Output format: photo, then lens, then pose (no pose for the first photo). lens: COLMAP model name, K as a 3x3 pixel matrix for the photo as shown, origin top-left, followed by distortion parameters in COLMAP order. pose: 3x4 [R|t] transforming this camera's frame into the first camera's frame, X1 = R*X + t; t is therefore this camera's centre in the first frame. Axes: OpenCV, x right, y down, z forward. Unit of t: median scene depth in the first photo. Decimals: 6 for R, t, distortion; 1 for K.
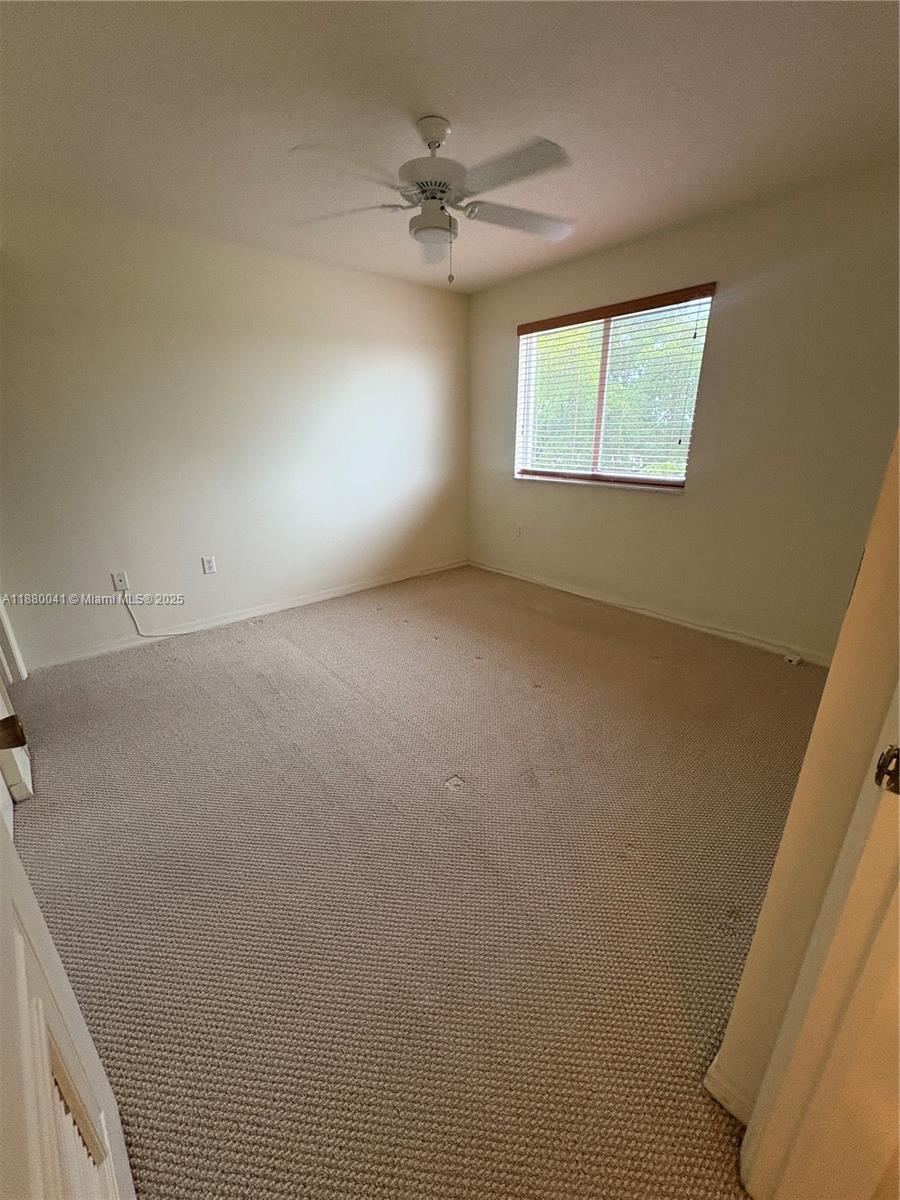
lens RADIAL K [[480.1, 0, 450.0], [0, 480.1, 600.0], [0, 0, 1]] dist [0.000246, 0.000023]
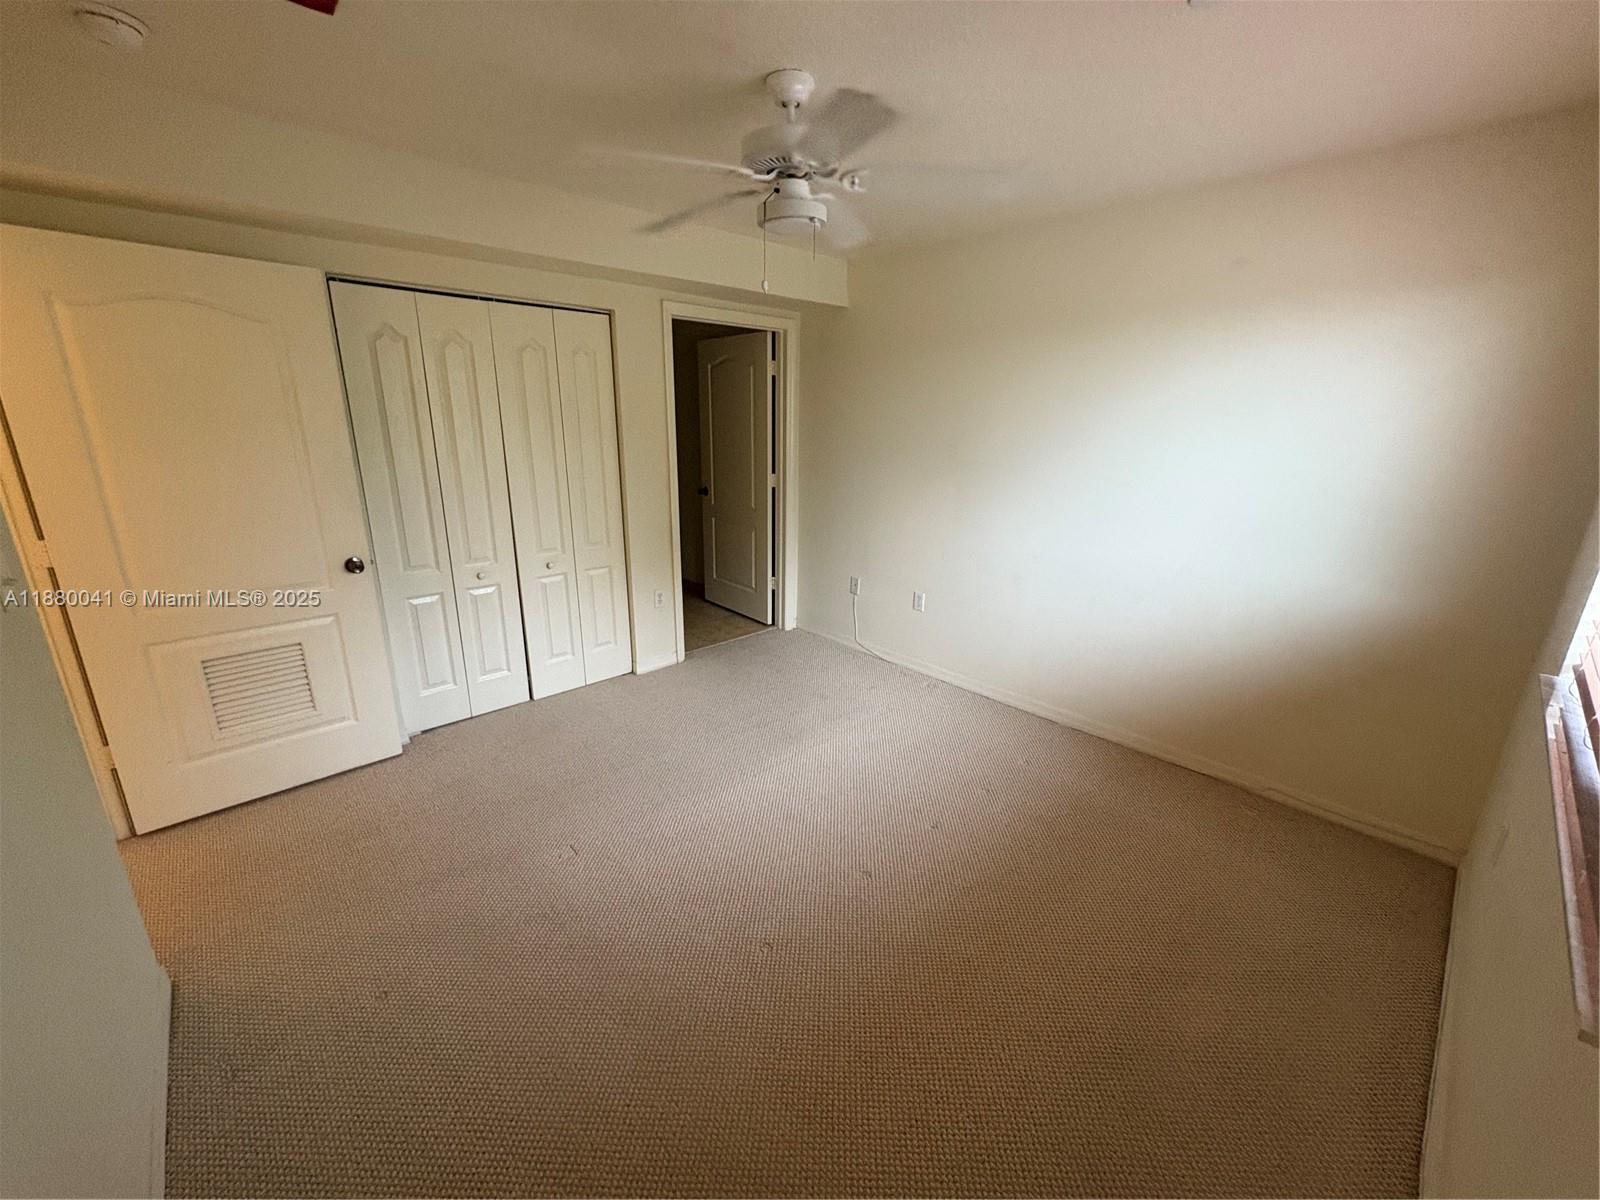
lens RADIAL K [[640.1, 0, 800.0], [0, 640.1, 600.0], [0, 0, 1]] dist [0.000246, 0.000023]
pose [[0.012638, 0.281371, -0.959516, 0.586832], [-0.339648, 0.903746, 0.260544, -0.290316], [0.940468, 0.322605, 0.106988, 0.633147]]
